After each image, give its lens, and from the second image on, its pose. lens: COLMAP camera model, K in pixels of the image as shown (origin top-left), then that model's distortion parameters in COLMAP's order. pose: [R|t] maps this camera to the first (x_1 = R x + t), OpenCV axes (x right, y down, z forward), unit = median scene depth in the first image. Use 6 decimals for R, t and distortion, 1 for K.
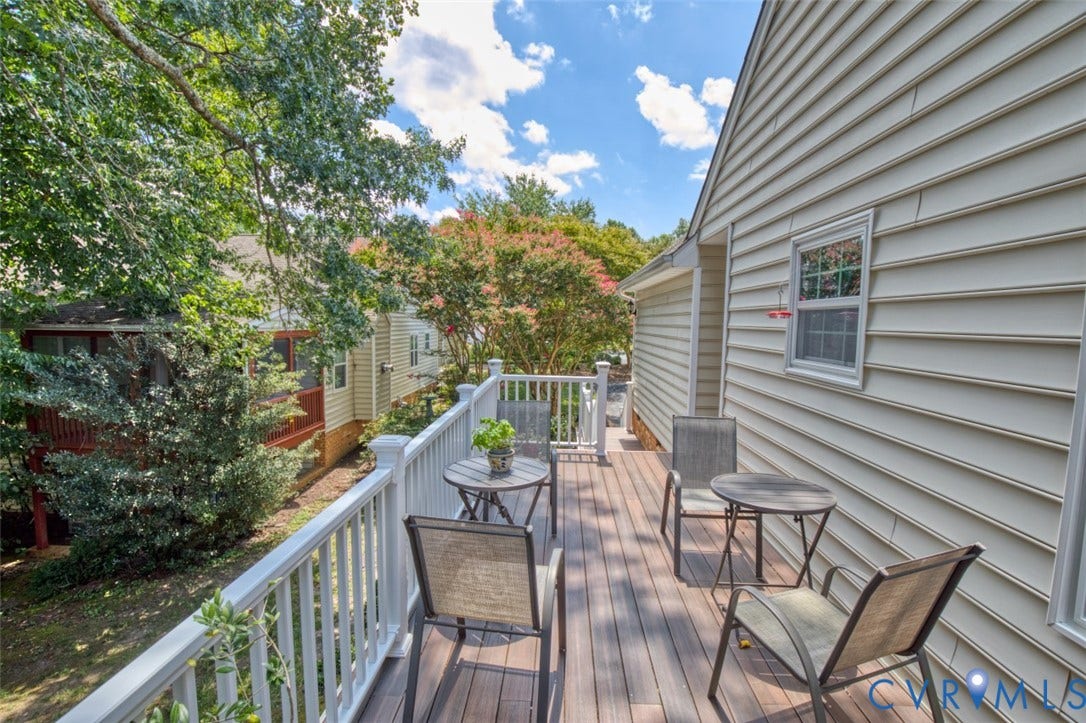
lens RADIAL K [[496.2, 0, 540.5], [0, 496.2, 362.0], [0, 0, 1]] dist [-0.028581, 0.004441]
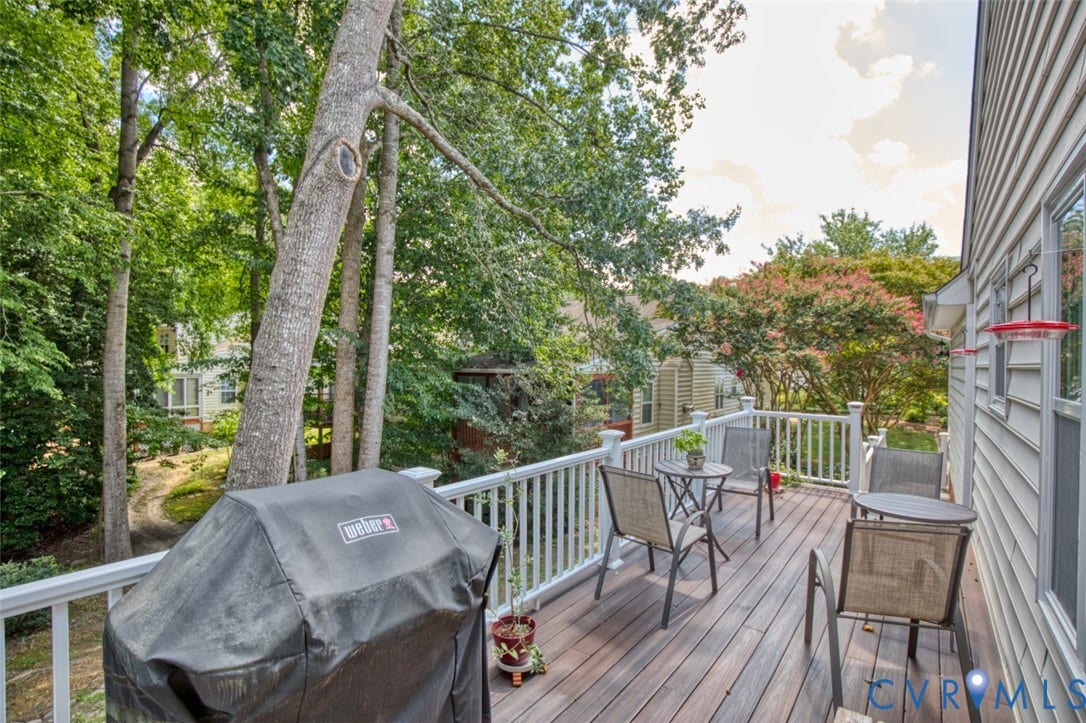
lens RADIAL K [[496.2, 0, 545.8], [0, 496.2, 361.8], [0, 0, 1]] dist [-0.028581, 0.004441]
pose [[0.809026, -0.012642, -0.587637, 0.125932], [-0.042116, 0.995952, -0.079409, 0.015306], [0.586262, 0.088993, 0.805219, -0.129067]]
